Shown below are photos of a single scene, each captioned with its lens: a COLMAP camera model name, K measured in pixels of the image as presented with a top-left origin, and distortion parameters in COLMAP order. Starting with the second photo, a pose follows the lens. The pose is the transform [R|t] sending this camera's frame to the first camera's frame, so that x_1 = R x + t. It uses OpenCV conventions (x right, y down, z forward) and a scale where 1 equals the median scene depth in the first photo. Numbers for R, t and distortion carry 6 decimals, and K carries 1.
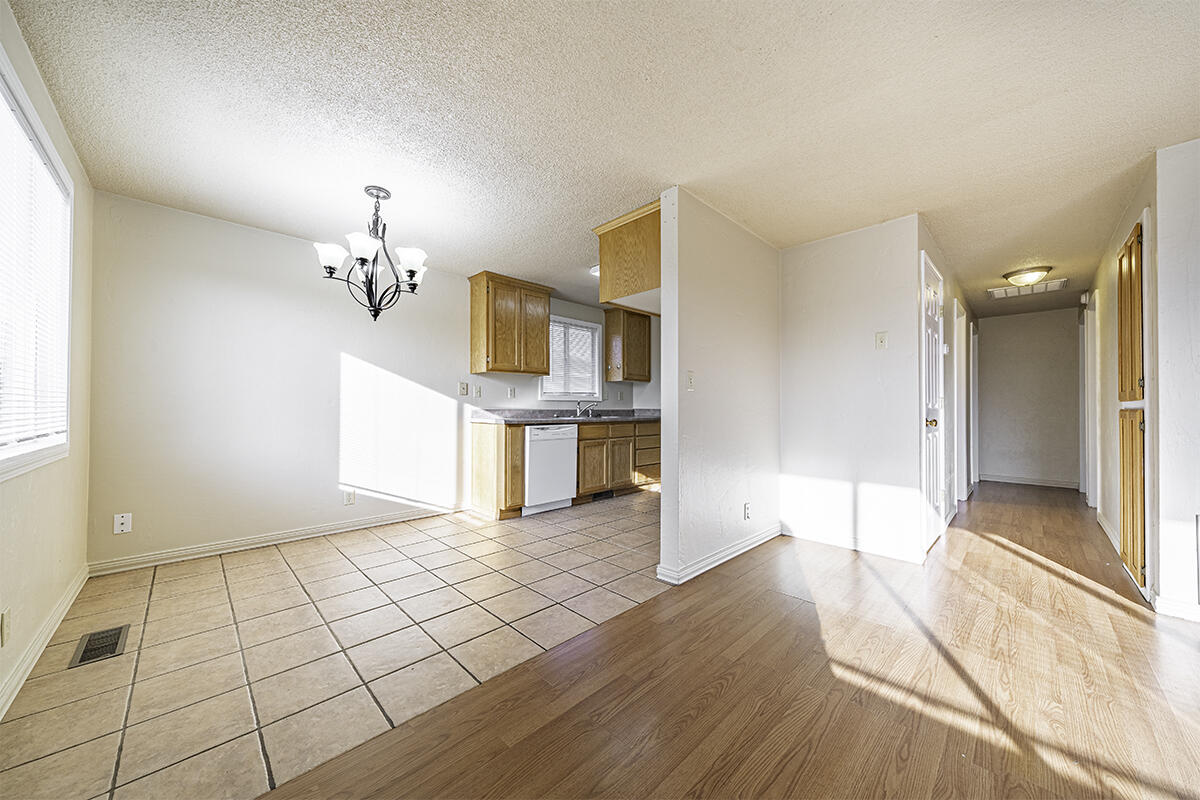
lens RADIAL K [[425.6, 0, 597.8], [0, 425.6, 406.3], [0, 0, 1]] dist [0.000260, 0.000069]
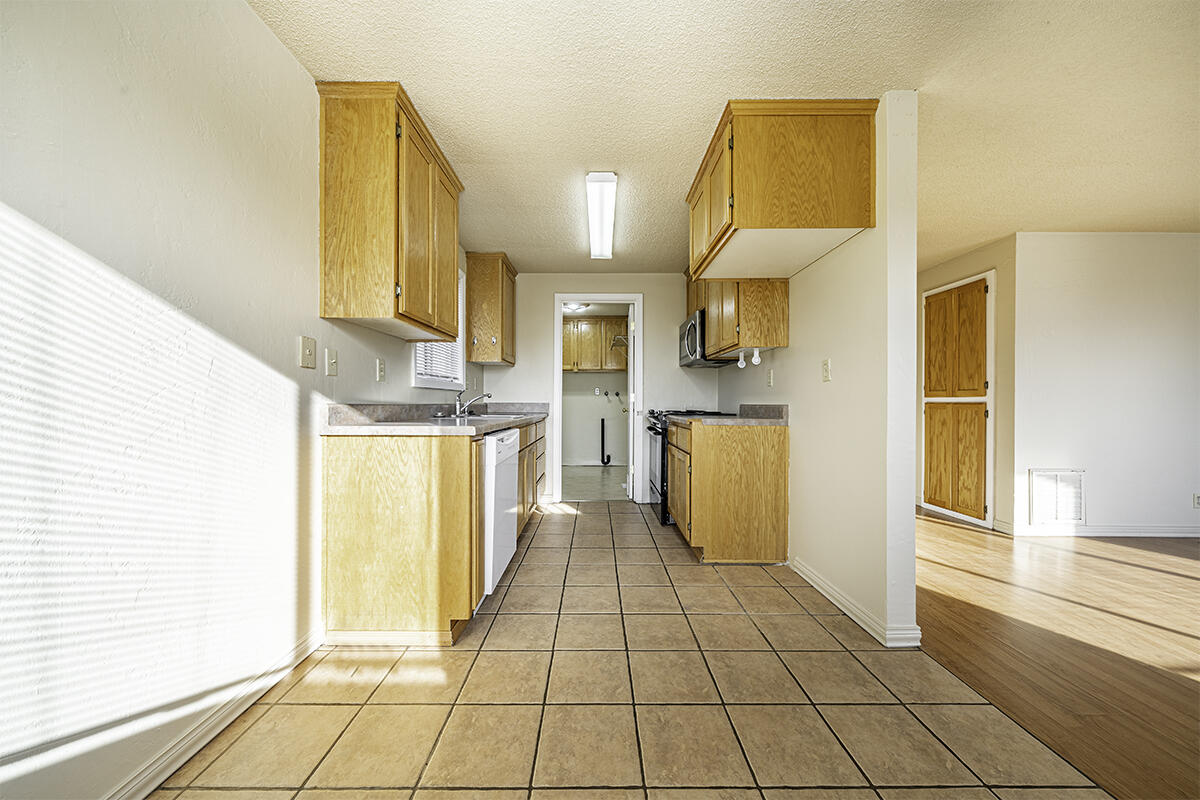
lens RADIAL K [[417.1, 0, 598.8], [0, 417.1, 402.6], [0, 0, 1]] dist [0.000415, 0.000069]
pose [[0.695372, -0.000929, 0.718649, -0.401204], [-0.004135, 0.999977, 0.005293, 0.002548], [-0.718638, -0.006652, 0.695353, 0.520336]]
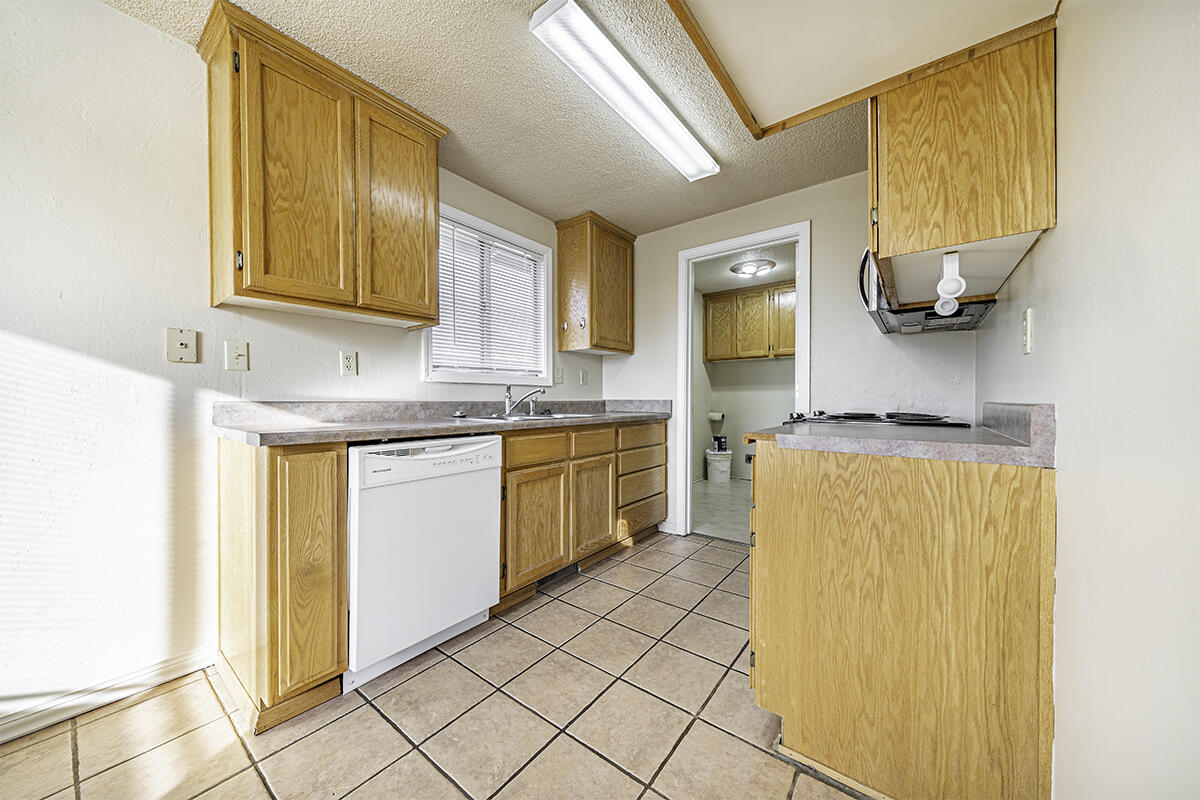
lens RADIAL K [[417.1, 0, 598.8], [0, 417.1, 402.6], [0, 0, 1]] dist [0.000415, 0.000069]
pose [[0.989556, -0.003855, 0.144096, -0.011392], [0.002064, 0.999919, 0.012575, 0.004151], [-0.144133, -0.012147, 0.989484, 0.579326]]
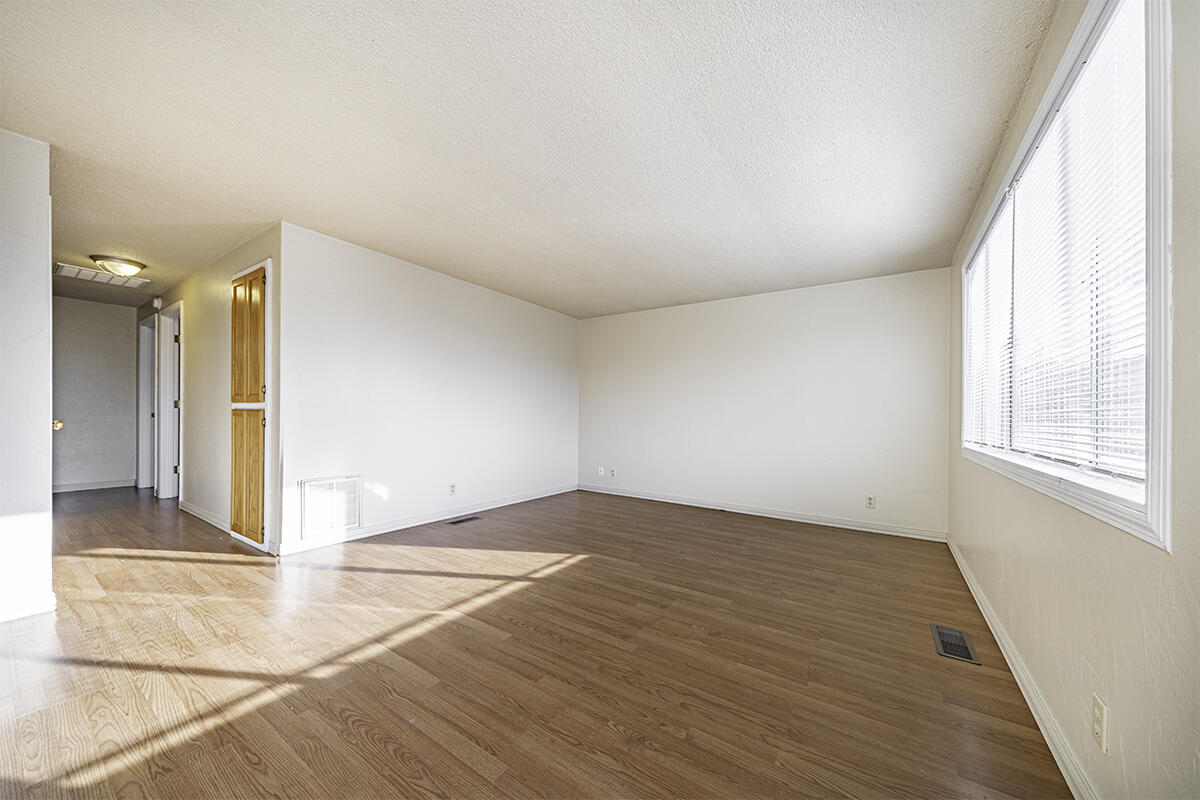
lens RADIAL K [[409.3, 0, 617.8], [0, 409.3, 415.3], [0, 0, 1]] dist [0.000501, 0.000018]
pose [[-0.221717, -0.006077, 0.975092, -0.110730], [-0.019537, 0.999808, 0.001788, 0.000717], [-0.974915, -0.018654, -0.221793, 0.115352]]
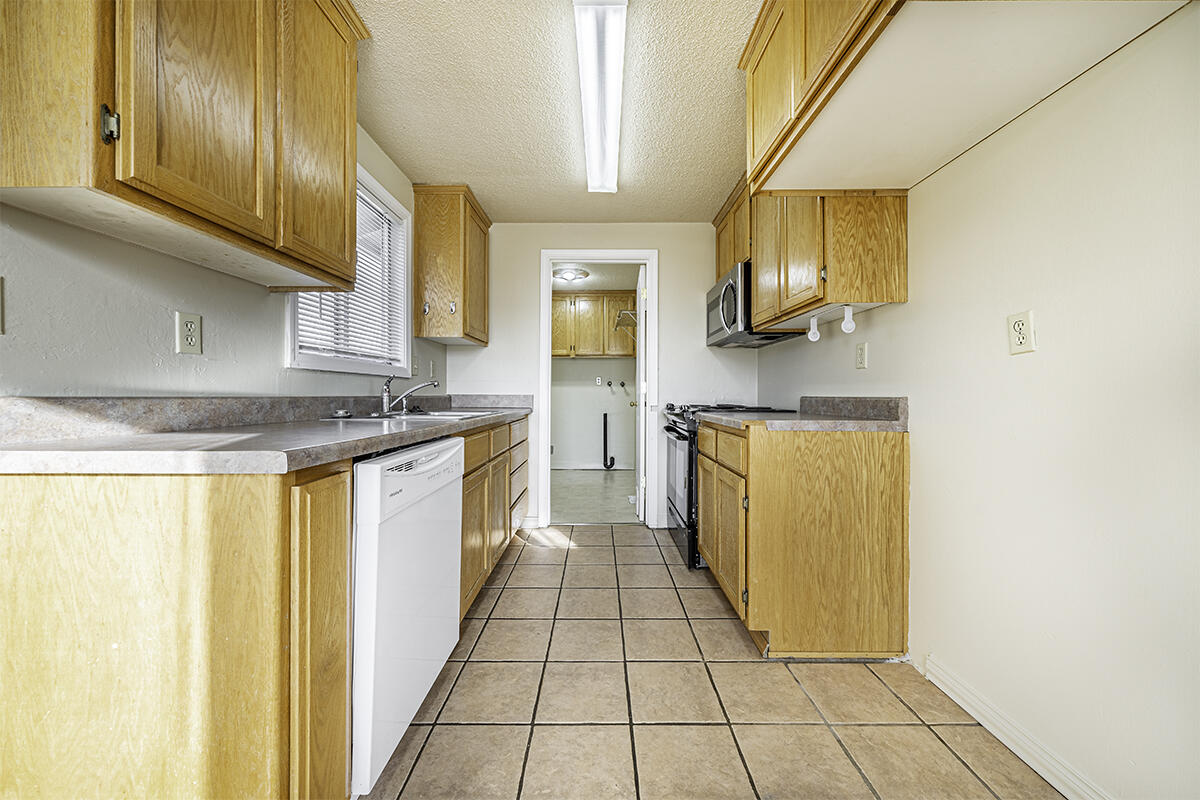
lens RADIAL K [[419.1, 0, 602.0], [0, 419.1, 393.8], [0, 0, 1]] dist [-0.000413, -0.000034]
pose [[0.695621, -0.000101, 0.718409, -0.226487], [-0.003358, 0.999989, 0.003392, 0.004449], [-0.718401, -0.004772, 0.695613, 0.682791]]
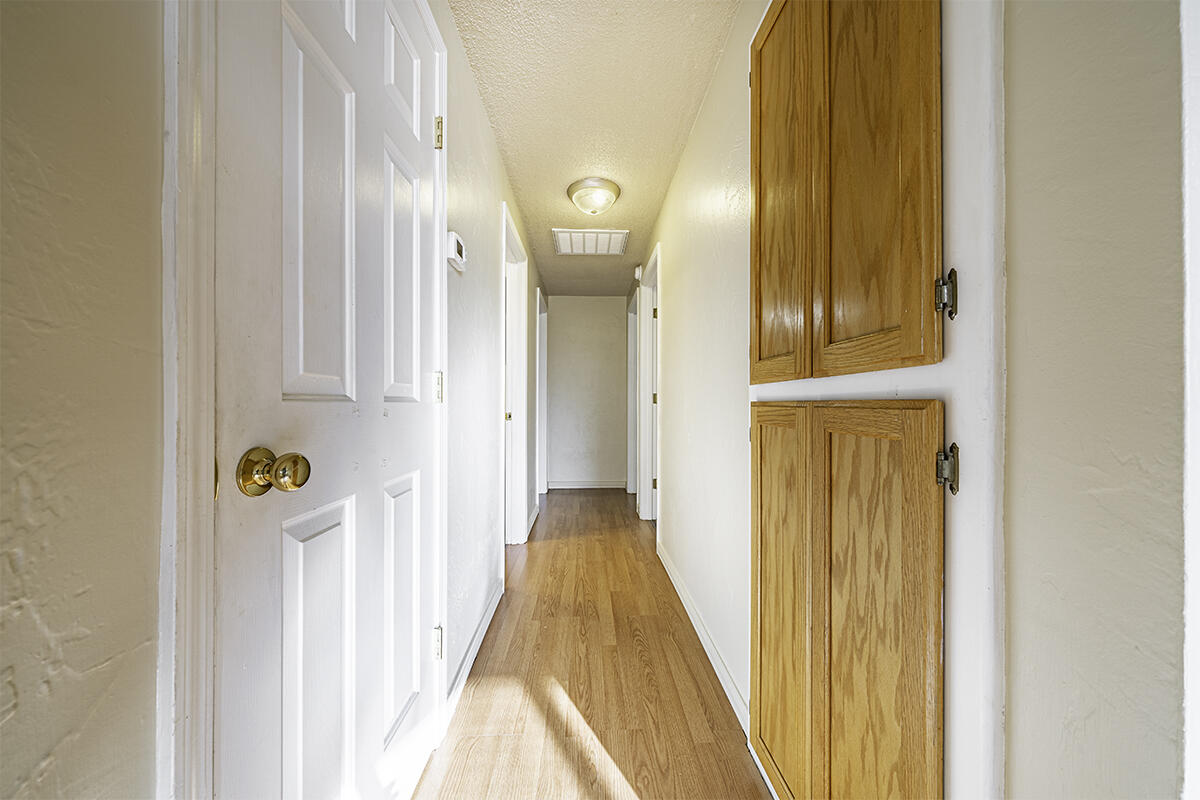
lens RADIAL K [[417.1, 0, 598.8], [0, 417.1, 402.6], [0, 0, 1]] dist [0.000415, 0.000069]
pose [[0.675502, 0.002689, 0.737353, 0.516459], [-0.005942, 0.999981, 0.001797, 0.005458], [-0.737334, -0.005595, 0.675505, 0.534870]]
